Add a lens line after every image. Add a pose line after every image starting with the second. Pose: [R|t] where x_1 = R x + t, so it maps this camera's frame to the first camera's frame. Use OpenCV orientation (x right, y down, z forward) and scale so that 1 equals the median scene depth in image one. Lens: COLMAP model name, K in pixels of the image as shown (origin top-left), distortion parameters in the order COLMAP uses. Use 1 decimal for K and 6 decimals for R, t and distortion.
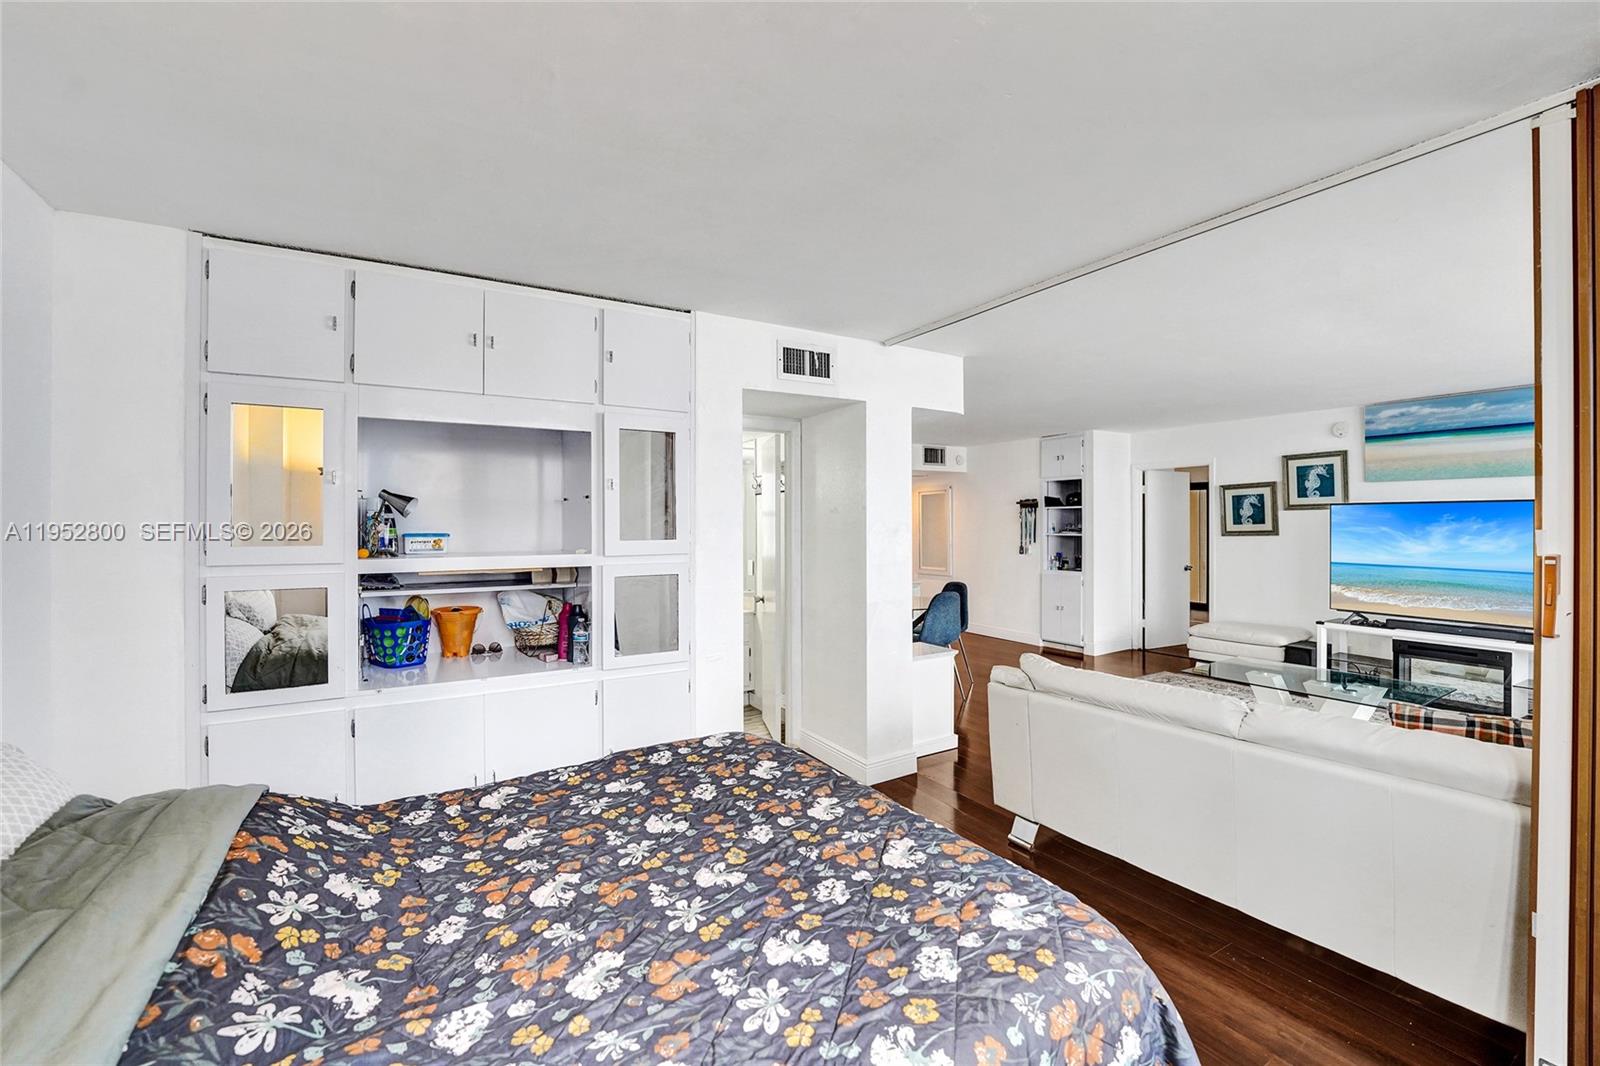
lens RADIAL K [[668.4, 0, 795.9], [0, 668.4, 522.2], [0, 0, 1]] dist [-0.023392, 0.000044]
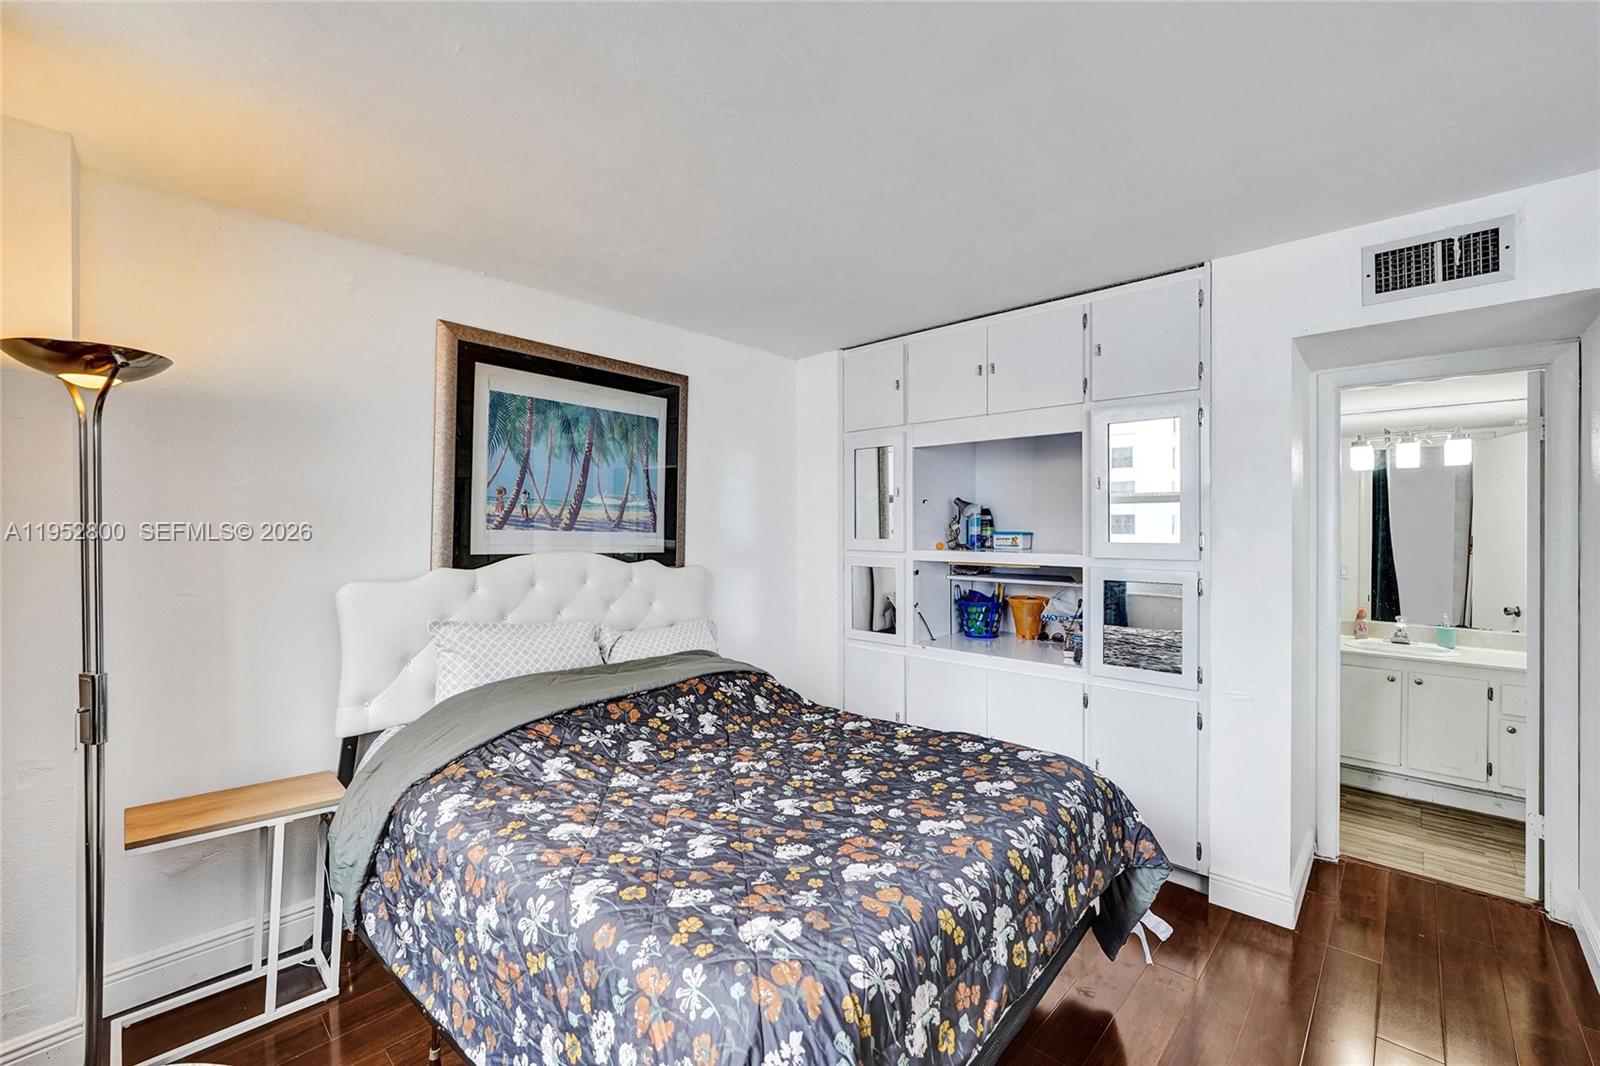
lens RADIAL K [[667.5, 0, 796.8], [0, 667.5, 530.6], [0, 0, 1]] dist [-0.006687, 0.000036]
pose [[0.274661, 0.011296, -0.961475, 0.861716], [0.003956, 0.999909, 0.012877, -0.004516], [0.961533, -0.007340, 0.274591, 0.524557]]
